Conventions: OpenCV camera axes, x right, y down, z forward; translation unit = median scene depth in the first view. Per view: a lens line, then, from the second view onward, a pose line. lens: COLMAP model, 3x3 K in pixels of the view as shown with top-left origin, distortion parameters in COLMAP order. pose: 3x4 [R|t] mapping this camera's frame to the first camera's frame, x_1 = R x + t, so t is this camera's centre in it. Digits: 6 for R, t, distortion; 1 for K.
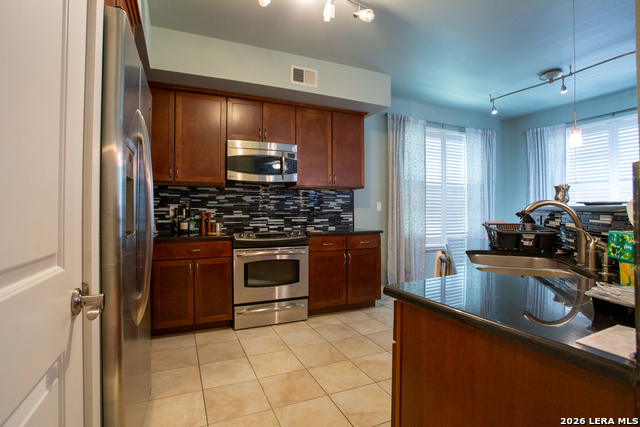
lens RADIAL K [[318.3, 0, 314.3], [0, 318.3, 207.8], [0, 0, 1]] dist [-0.055044, 0.018771]
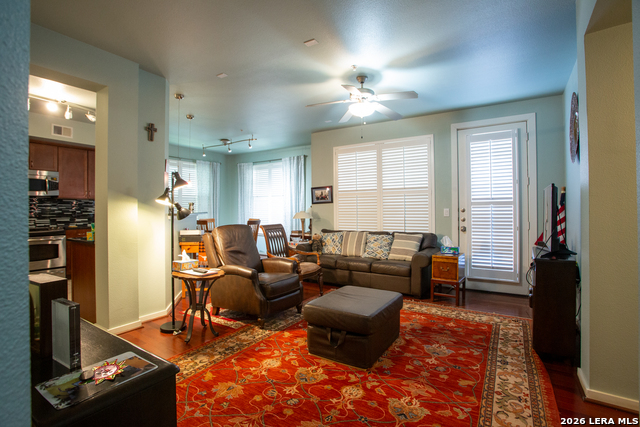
lens RADIAL K [[313.6, 0, 316.7], [0, 313.6, 208.6], [0, 0, 1]] dist [-0.069666, 0.025652]
pose [[0.844952, -0.001256, 0.534840, 0.197677], [-0.001106, 0.999991, 0.004096, -0.021751], [-0.534841, -0.004053, 0.844943, -0.822427]]
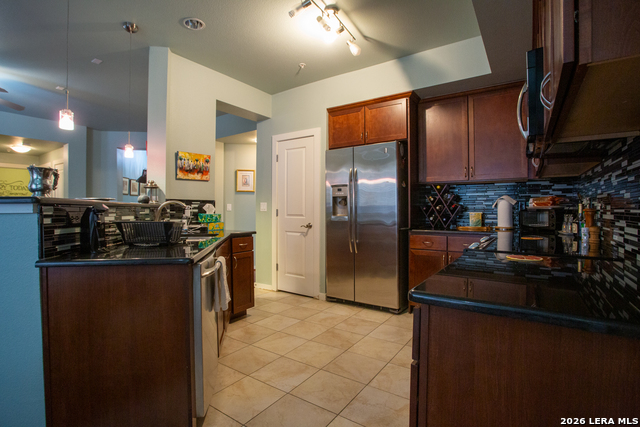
lens RADIAL K [[313.6, 0, 317.6], [0, 313.6, 209.7], [0, 0, 1]] dist [-0.069666, 0.025652]
pose [[-0.851300, 0.000309, -0.524679, 0.354140], [0.003584, 0.999980, -0.005225, 0.015028], [0.524667, -0.006328, -0.851284, 1.060808]]
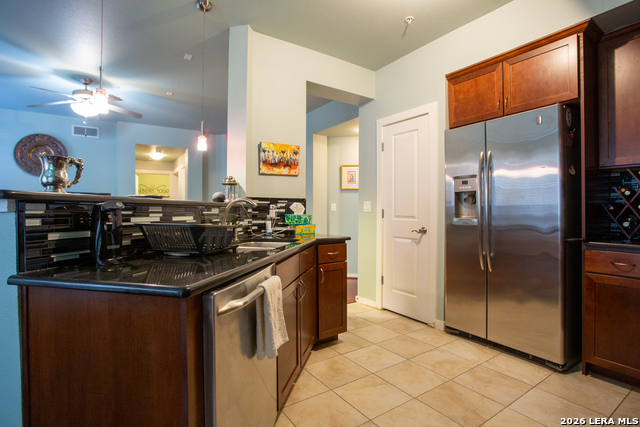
lens RADIAL K [[318.3, 0, 315.6], [0, 318.3, 208.8], [0, 0, 1]] dist [-0.055044, 0.018771]
pose [[-0.985437, -0.002595, -0.170020, 0.244908], [-0.000830, 0.999945, -0.010452, 0.015486], [0.170038, -0.010159, -0.985385, 0.918962]]
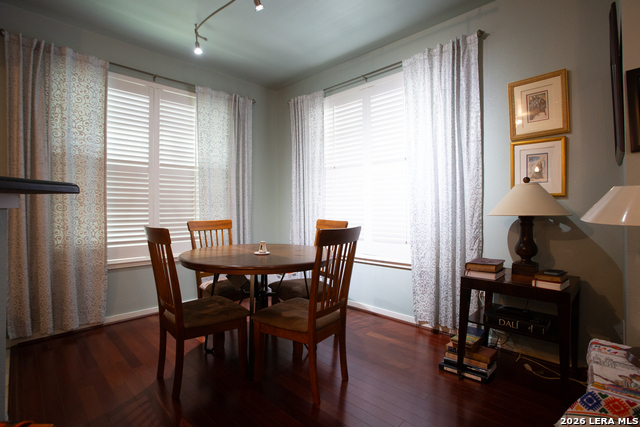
lens RADIAL K [[313.6, 0, 312.0], [0, 313.6, 210.7], [0, 0, 1]] dist [-0.069666, 0.025652]
pose [[0.934950, -0.009558, 0.354651, 0.602113], [0.005215, 0.999899, 0.013199, 0.015270], [-0.354741, -0.010491, 0.934906, 0.341662]]
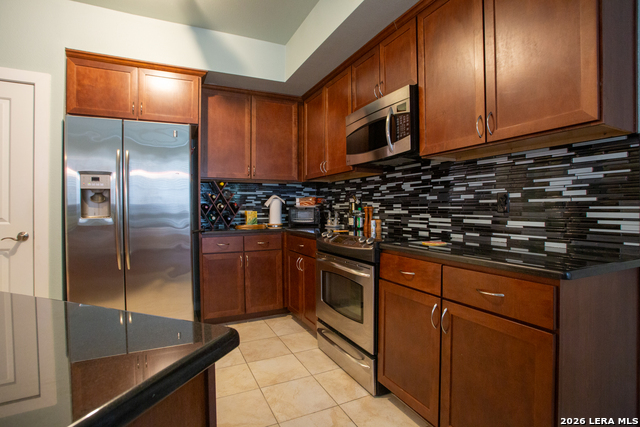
lens RADIAL K [[313.6, 0, 316.5], [0, 313.6, 210.1], [0, 0, 1]] dist [-0.069666, 0.025652]
pose [[0.031456, 0.004183, -0.999496, 0.424402], [0.012416, 0.999912, 0.004575, 0.015336], [0.999428, -0.012554, 0.031401, 0.724787]]
